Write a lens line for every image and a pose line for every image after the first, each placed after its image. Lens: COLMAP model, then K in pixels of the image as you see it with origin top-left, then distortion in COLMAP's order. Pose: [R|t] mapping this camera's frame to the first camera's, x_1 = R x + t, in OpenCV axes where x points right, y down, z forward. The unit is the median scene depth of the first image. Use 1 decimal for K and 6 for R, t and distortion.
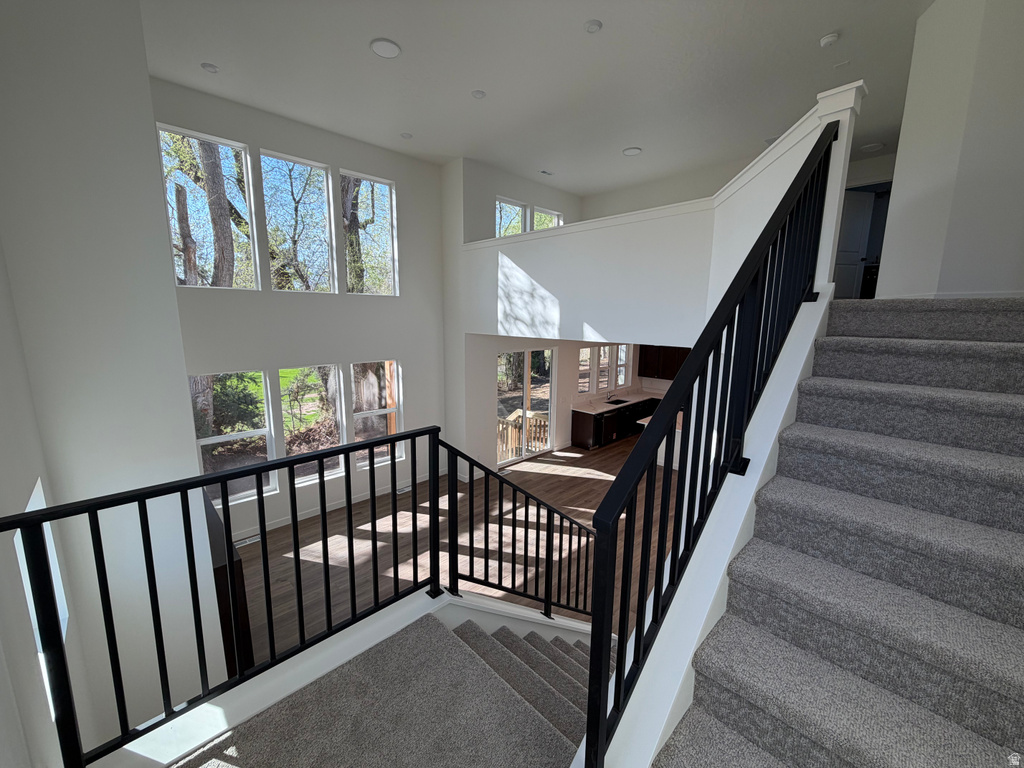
lens RADIAL K [[405.2, 0, 511.2], [0, 405.2, 380.7], [0, 0, 1]] dist [0.002169, -0.001217]
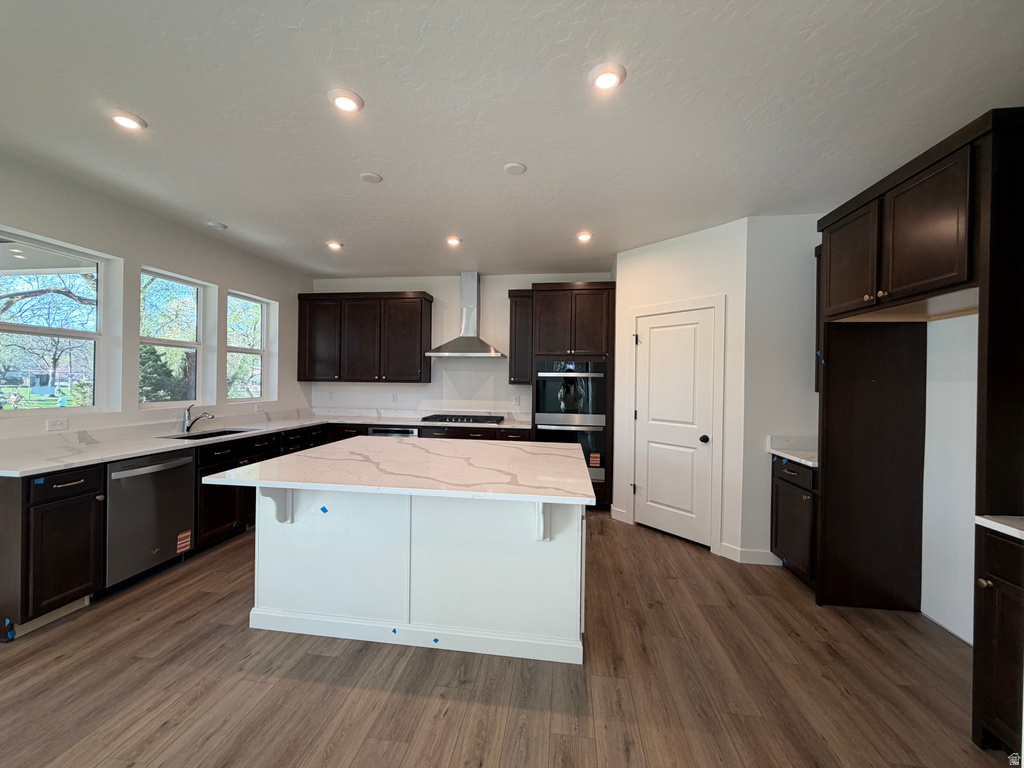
lens RADIAL K [[405.2, 0, 508.2], [0, 405.2, 383.5], [0, 0, 1]] dist [0.002169, -0.001217]
pose [[0.792682, 0.004813, 0.609617, 0.263951], [0.086396, 0.988989, -0.120149, 0.077292], [-0.603483, 0.147908, 0.783538, 0.598766]]
